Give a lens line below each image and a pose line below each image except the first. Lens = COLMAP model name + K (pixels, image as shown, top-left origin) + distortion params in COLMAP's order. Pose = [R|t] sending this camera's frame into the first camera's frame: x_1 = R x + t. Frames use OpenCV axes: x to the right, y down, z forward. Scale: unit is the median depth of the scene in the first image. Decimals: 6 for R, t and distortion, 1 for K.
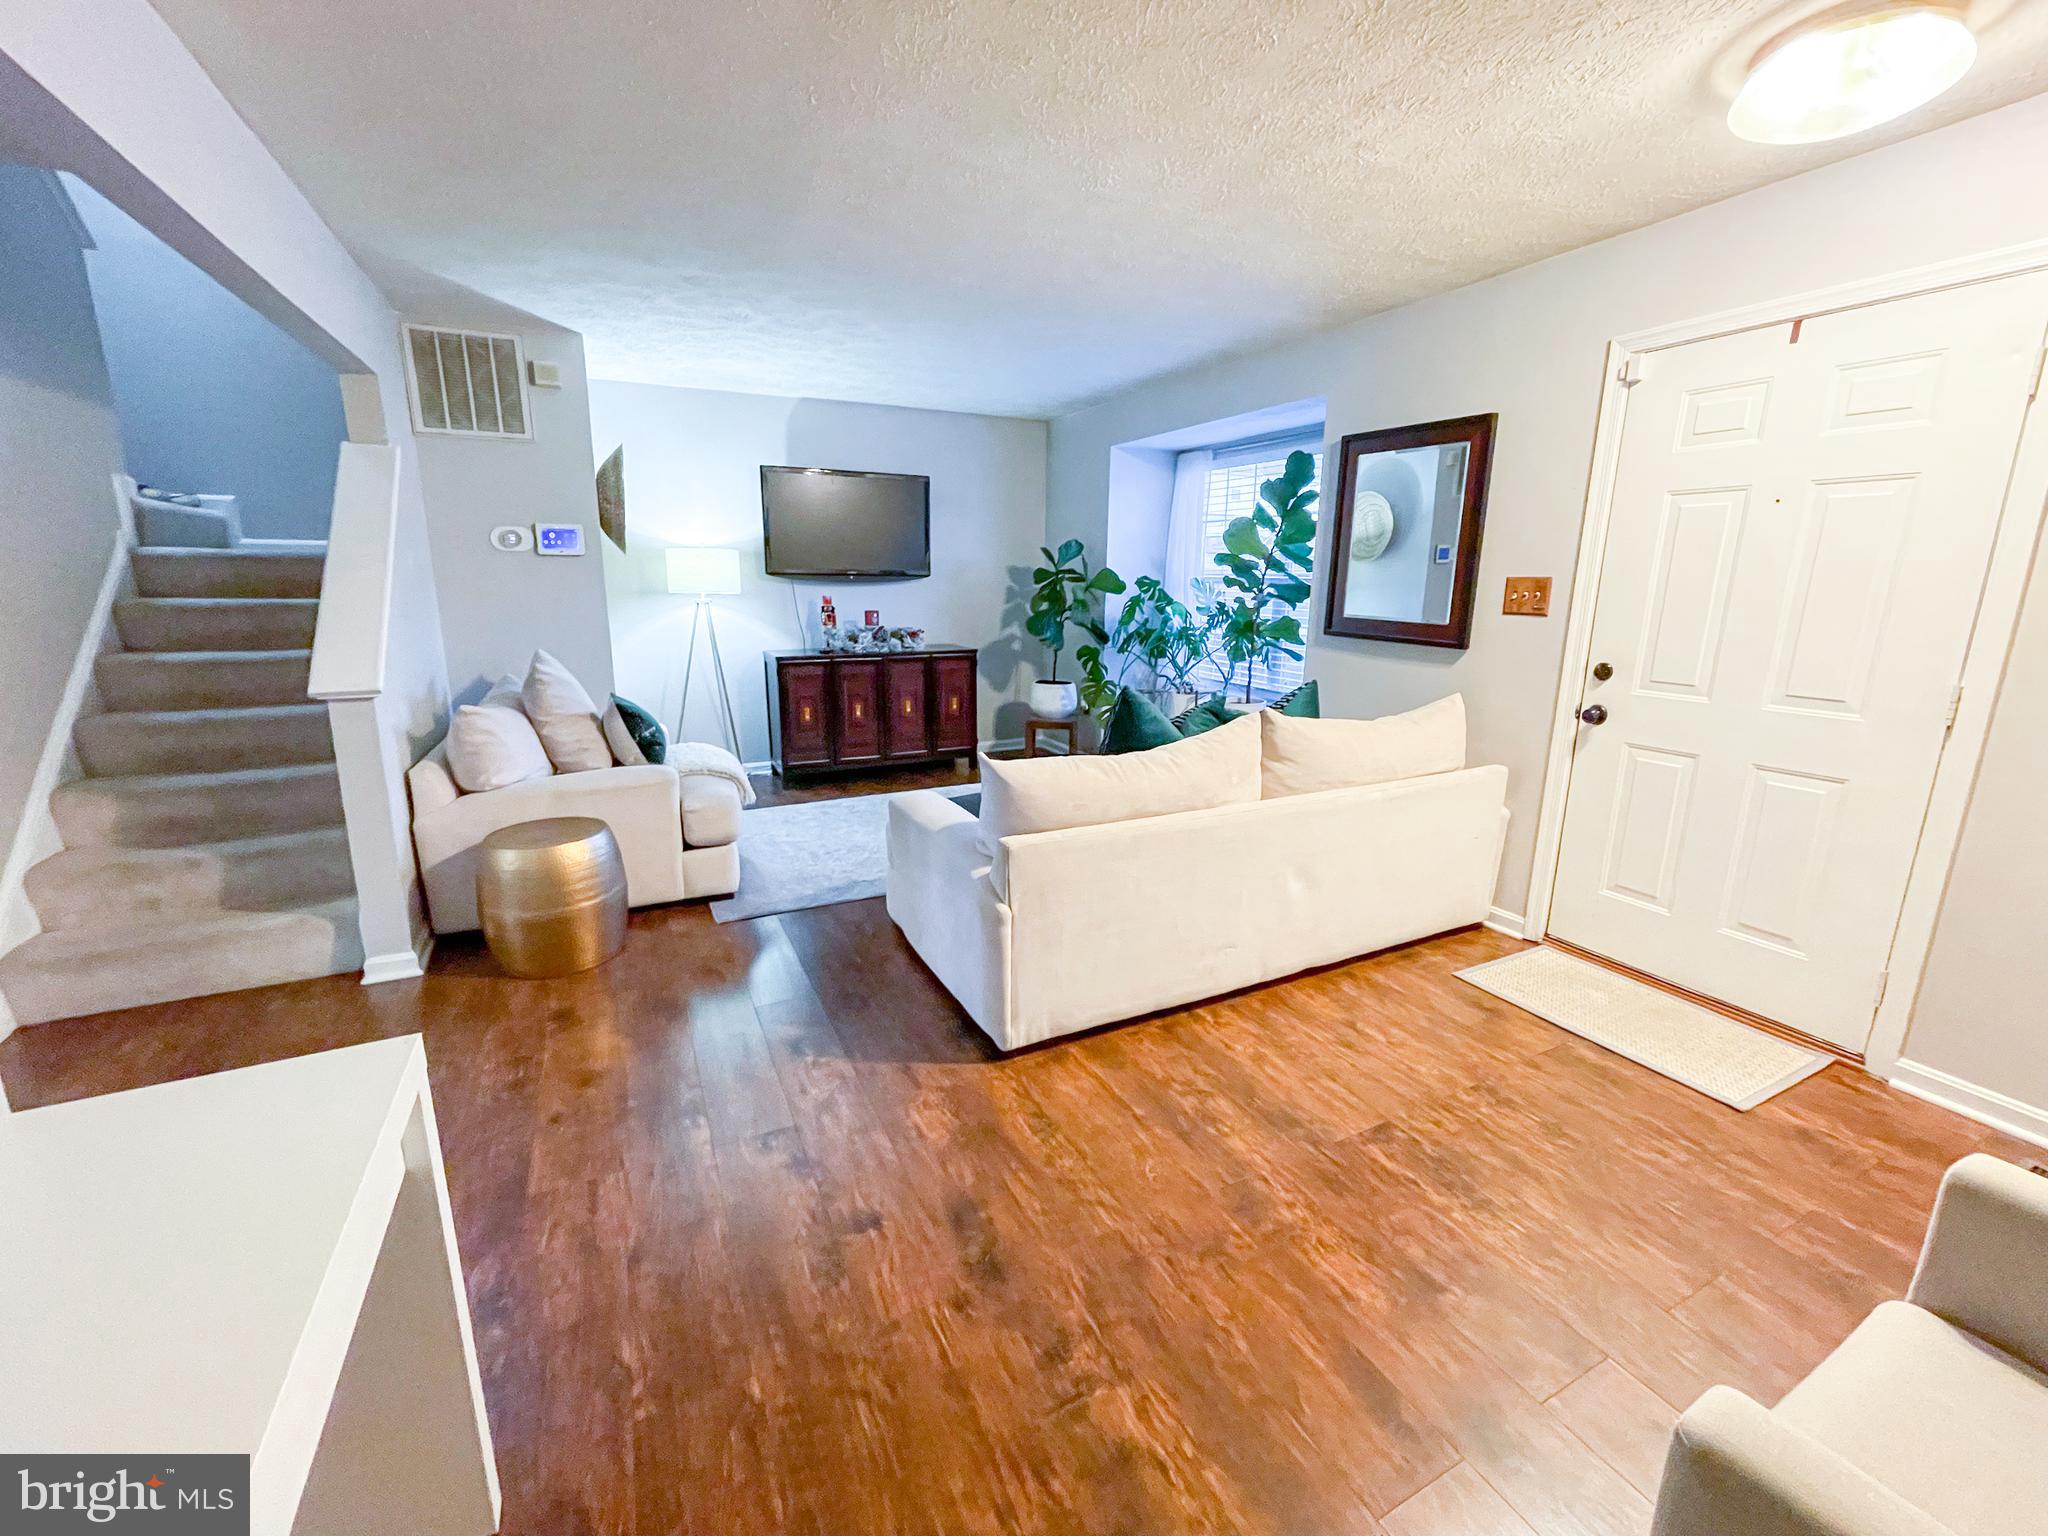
lens RADIAL K [[830.5, 0, 1032.5], [0, 830.5, 764.1], [0, 0, 1]] dist [-0.001383, -0.000207]
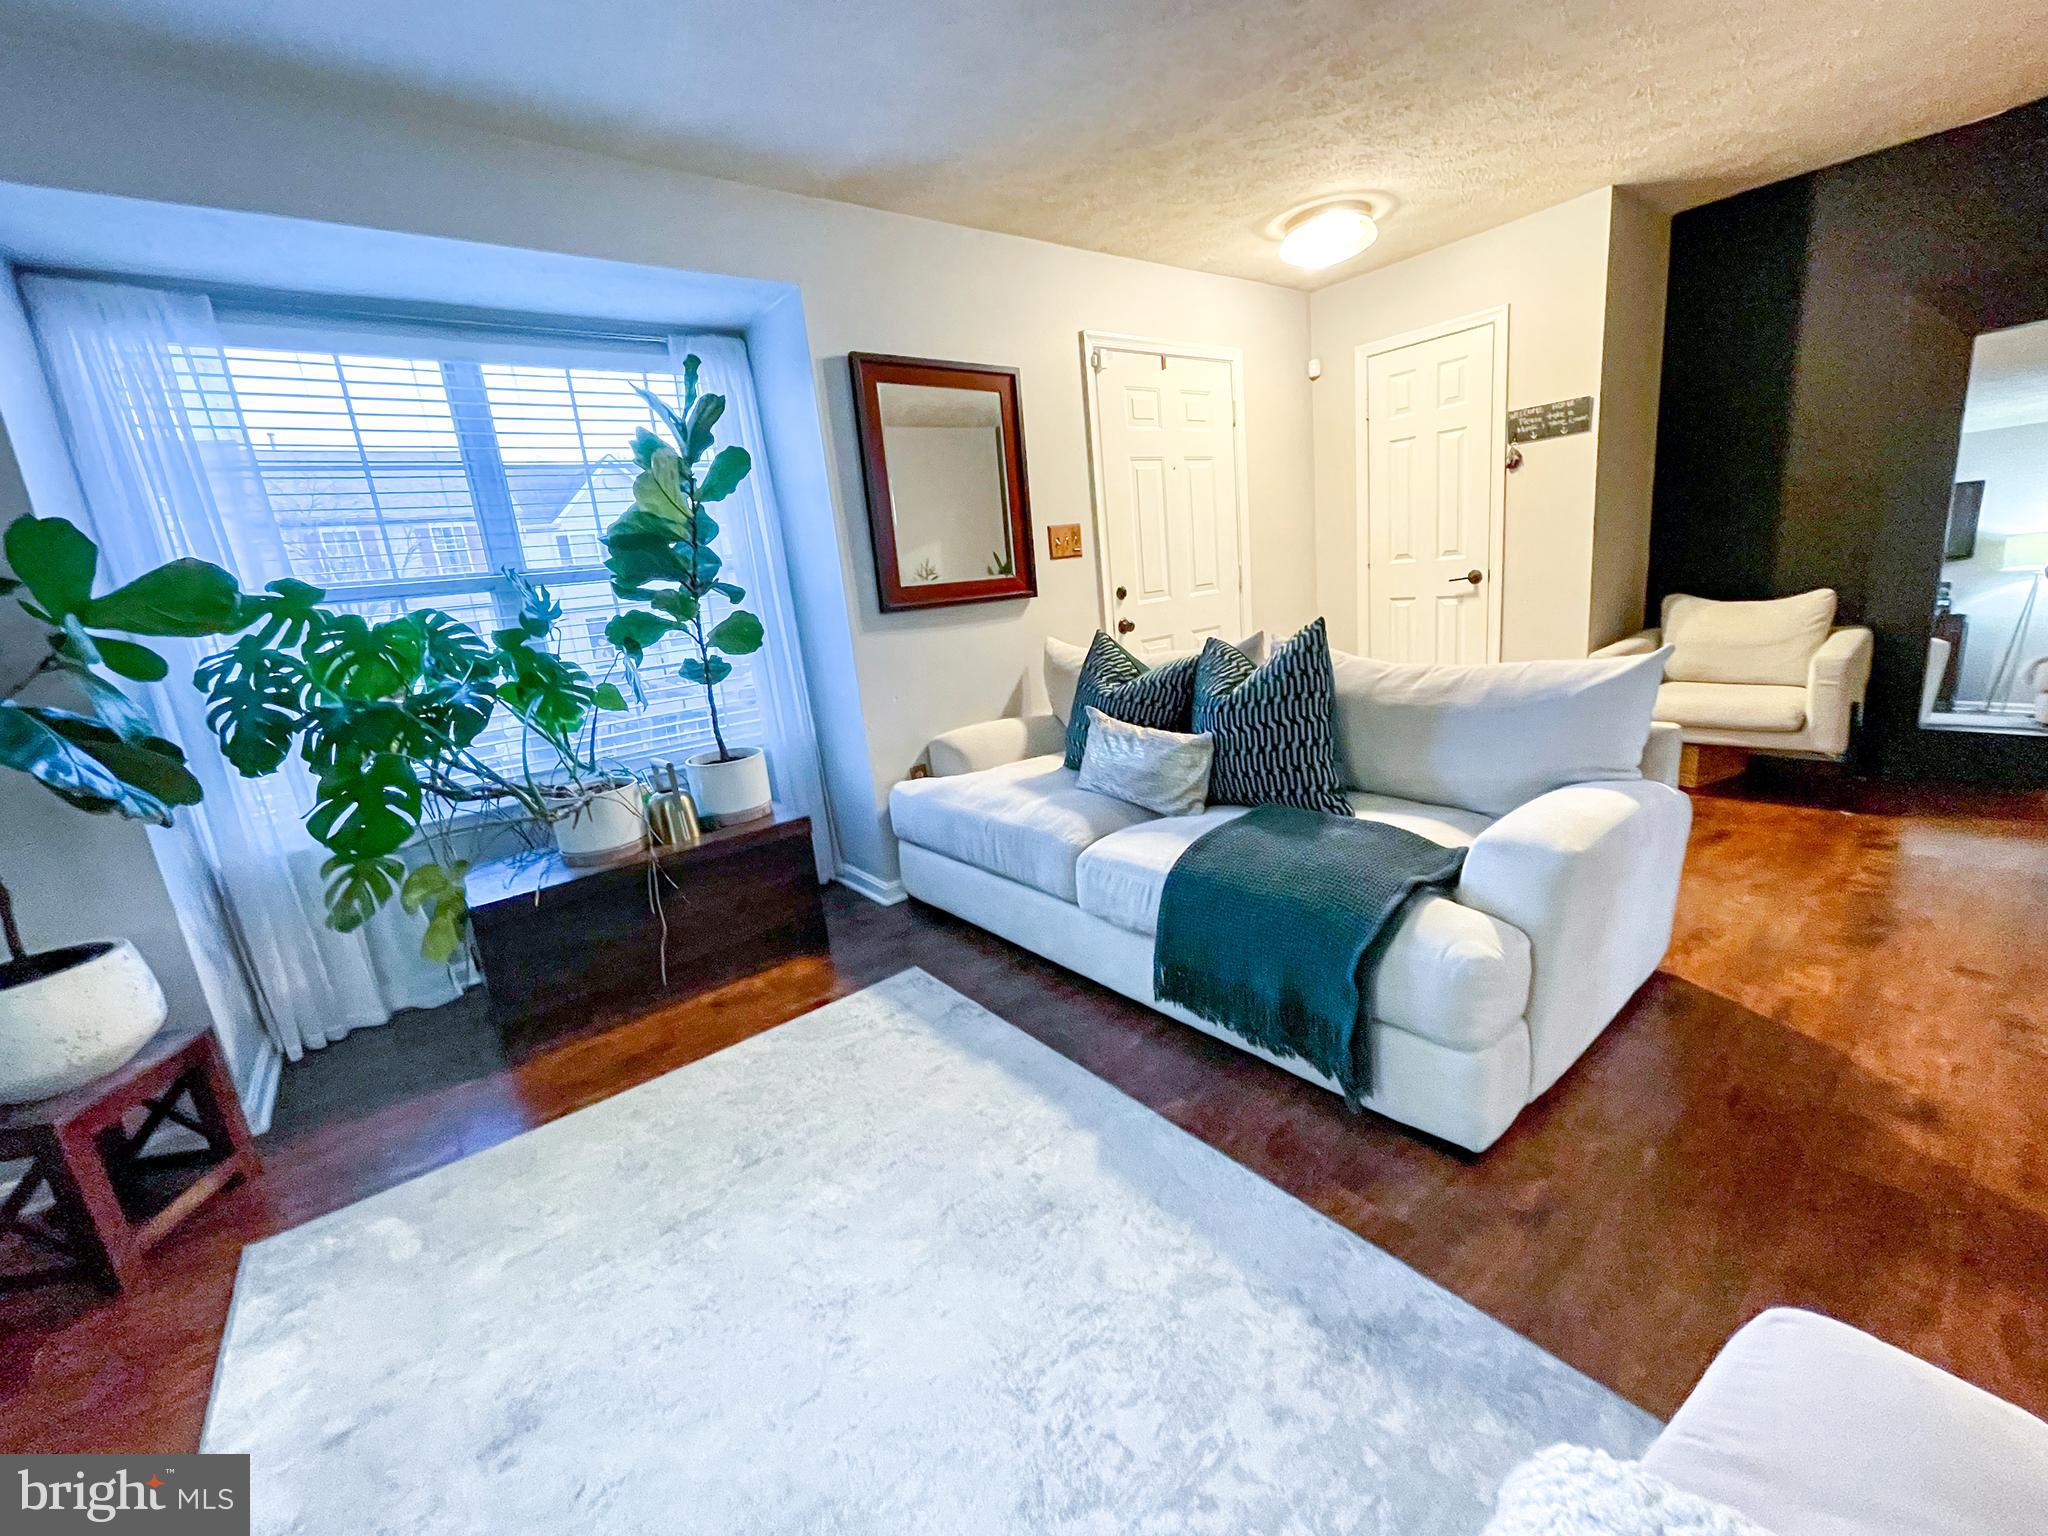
lens RADIAL K [[830.5, 0, 1032.5], [0, 830.5, 764.1], [0, 0, 1]] dist [-0.001383, -0.000207]
pose [[-0.206597, -0.212778, 0.955010, -0.536561], [0.315677, 0.909374, 0.270901, -0.237667], [-0.926102, 0.357442, -0.120705, 1.242122]]
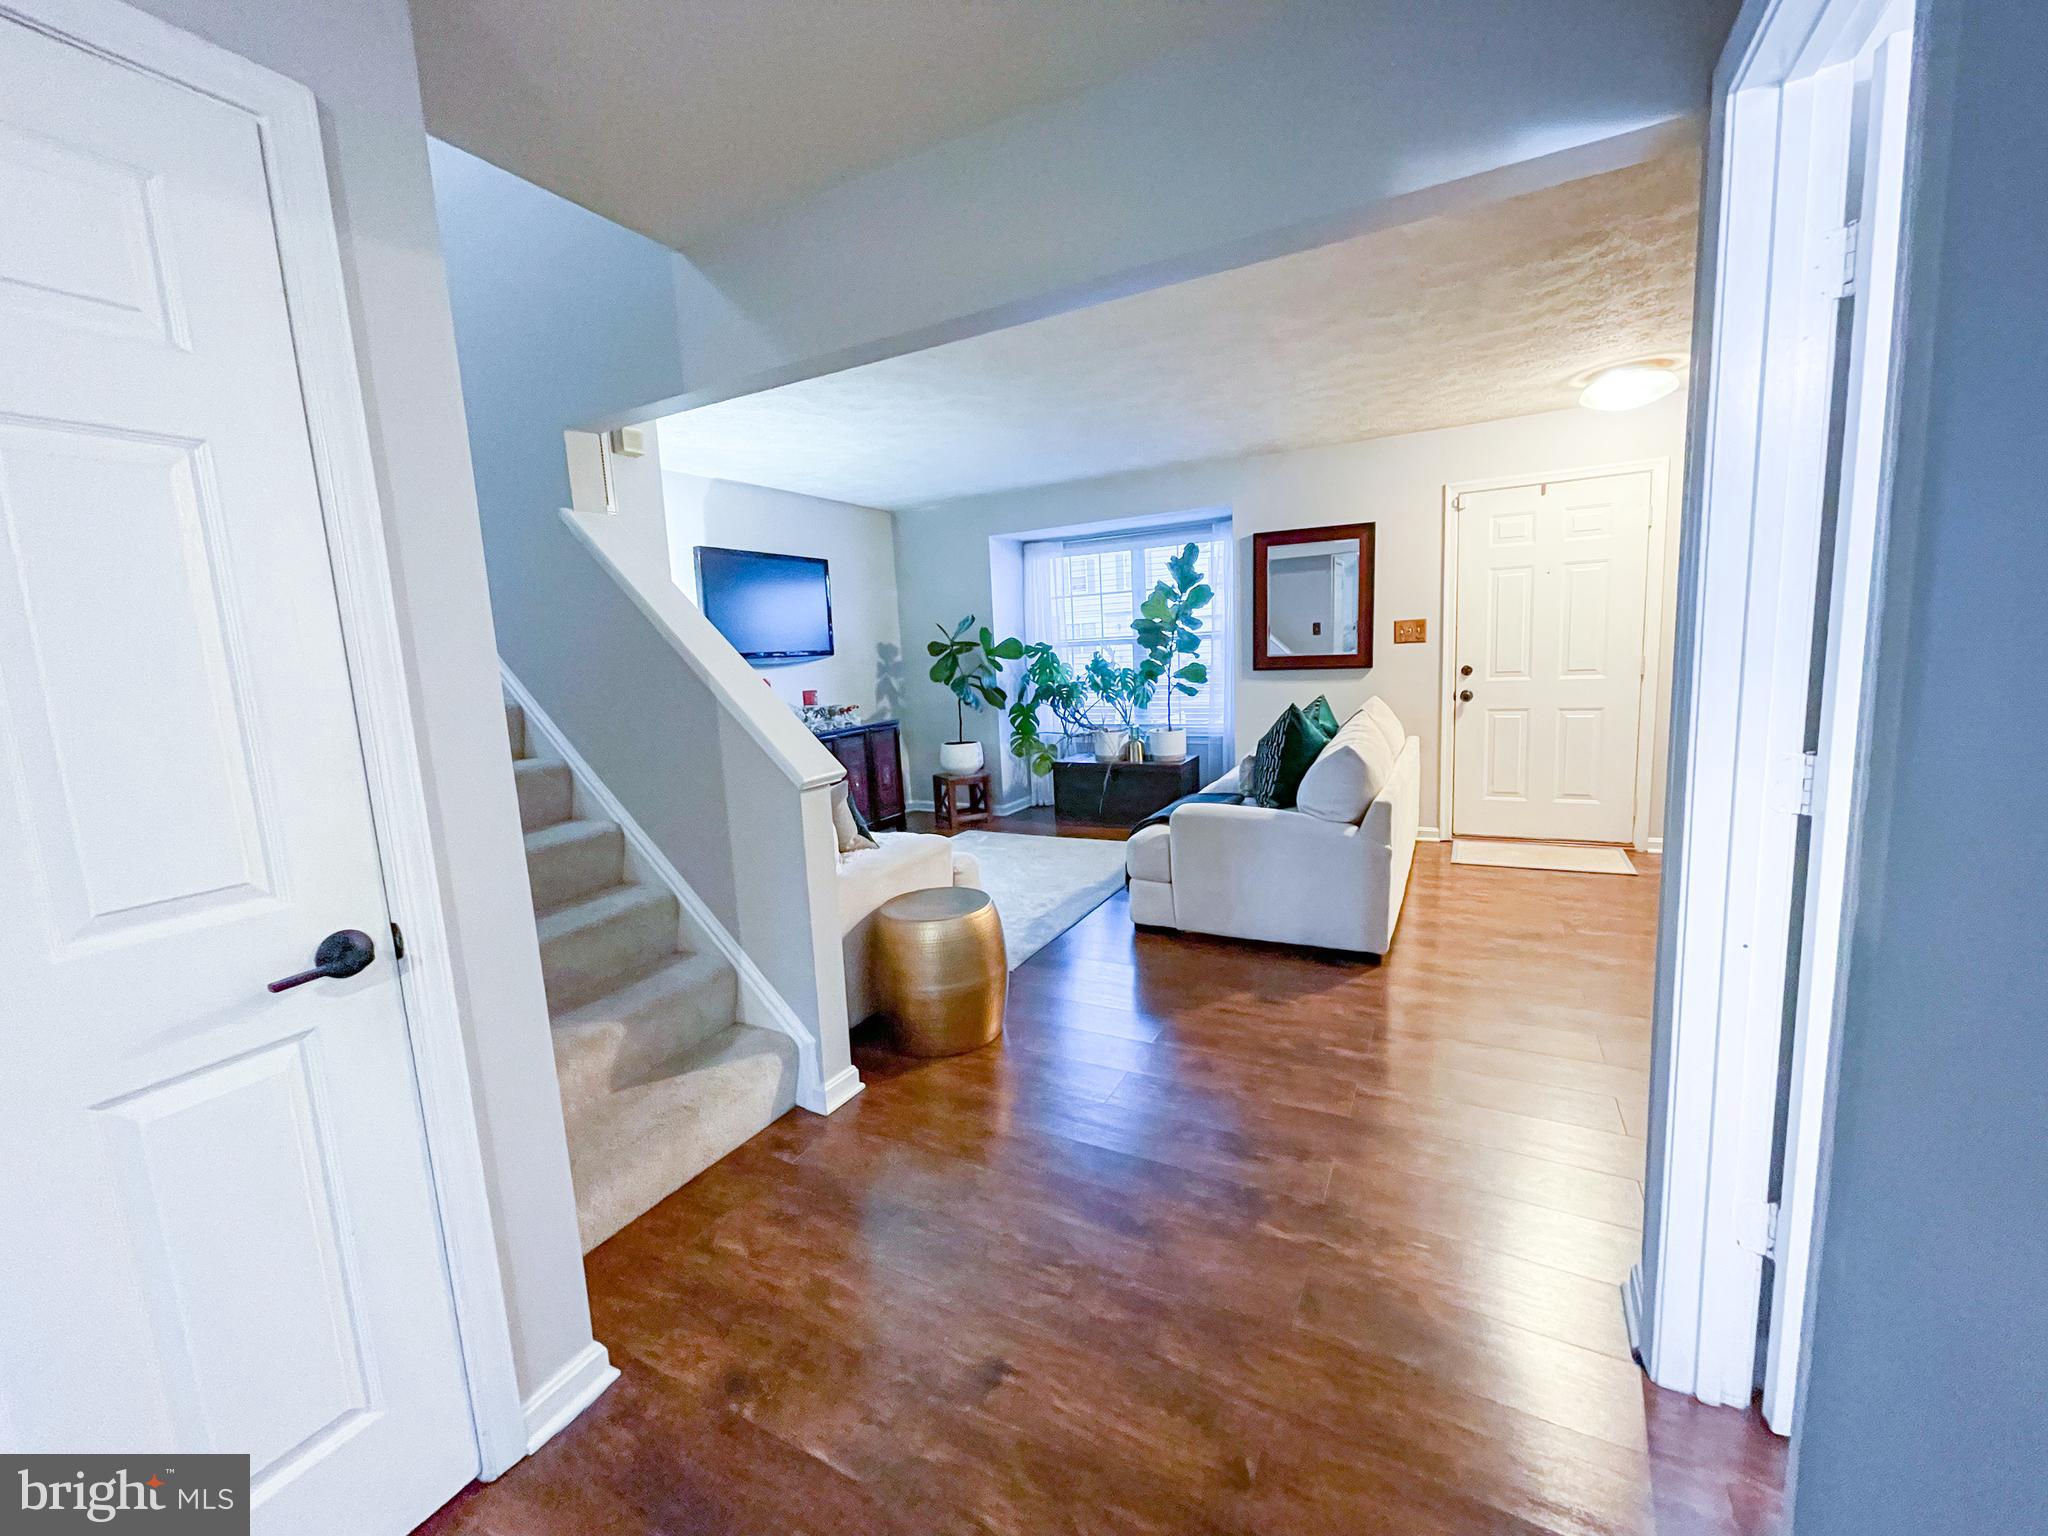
lens RADIAL K [[813.9, 0, 1024.0], [0, 813.9, 768.0], [0, 0, 1]] dist [-0.001986, -0.000133]
pose [[0.817693, -0.134623, 0.559692, -0.924772], [0.185732, 0.981971, -0.035155, -0.020902], [-0.544869, 0.132698, 0.827955, 0.113649]]
